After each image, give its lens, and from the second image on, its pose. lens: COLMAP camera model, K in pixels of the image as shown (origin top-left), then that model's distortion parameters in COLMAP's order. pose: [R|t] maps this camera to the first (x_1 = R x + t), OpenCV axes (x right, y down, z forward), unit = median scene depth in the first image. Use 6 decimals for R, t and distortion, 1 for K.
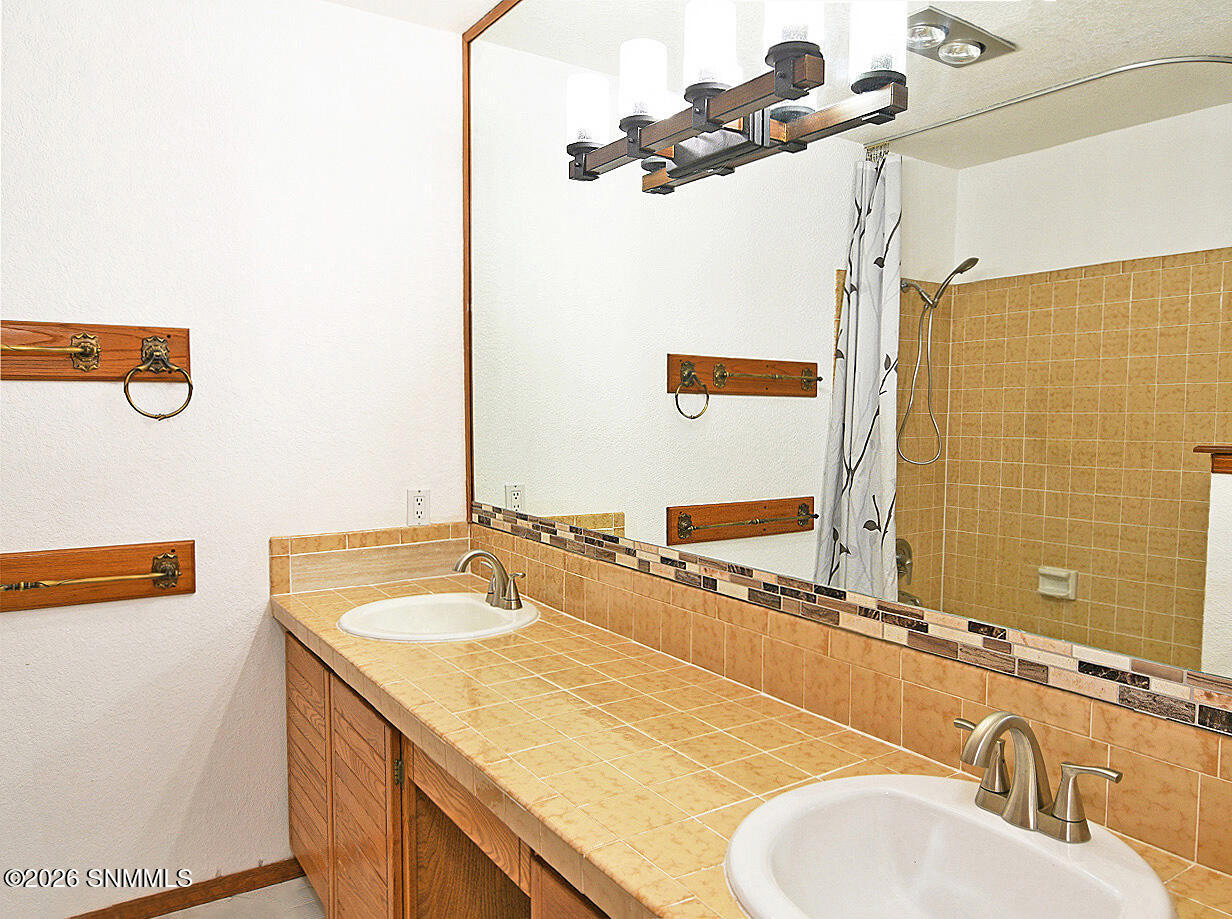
lens RADIAL K [[855.2, 0, 614.4], [0, 855.2, 469.2], [0, 0, 1]] dist [0.002349, -0.000384]
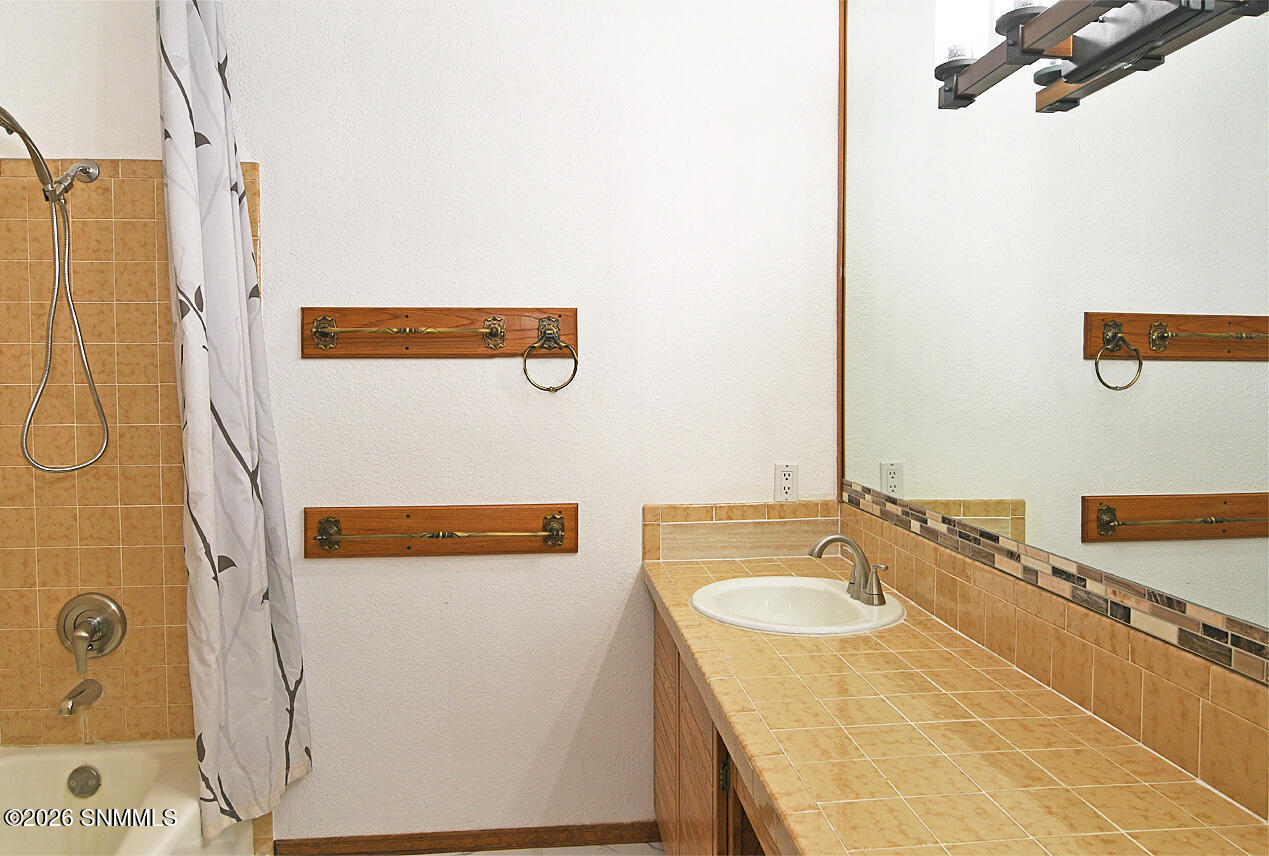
lens RADIAL K [[809.9, 0, 635.2], [0, 809.9, 414.2], [0, 0, 1]] dist [-0.004951, -0.013752]
pose [[0.891653, 0.011600, -0.452571, 0.037921], [-0.024867, 0.999417, -0.023378, -0.008341], [0.452036, 0.032099, 0.891422, 0.134061]]
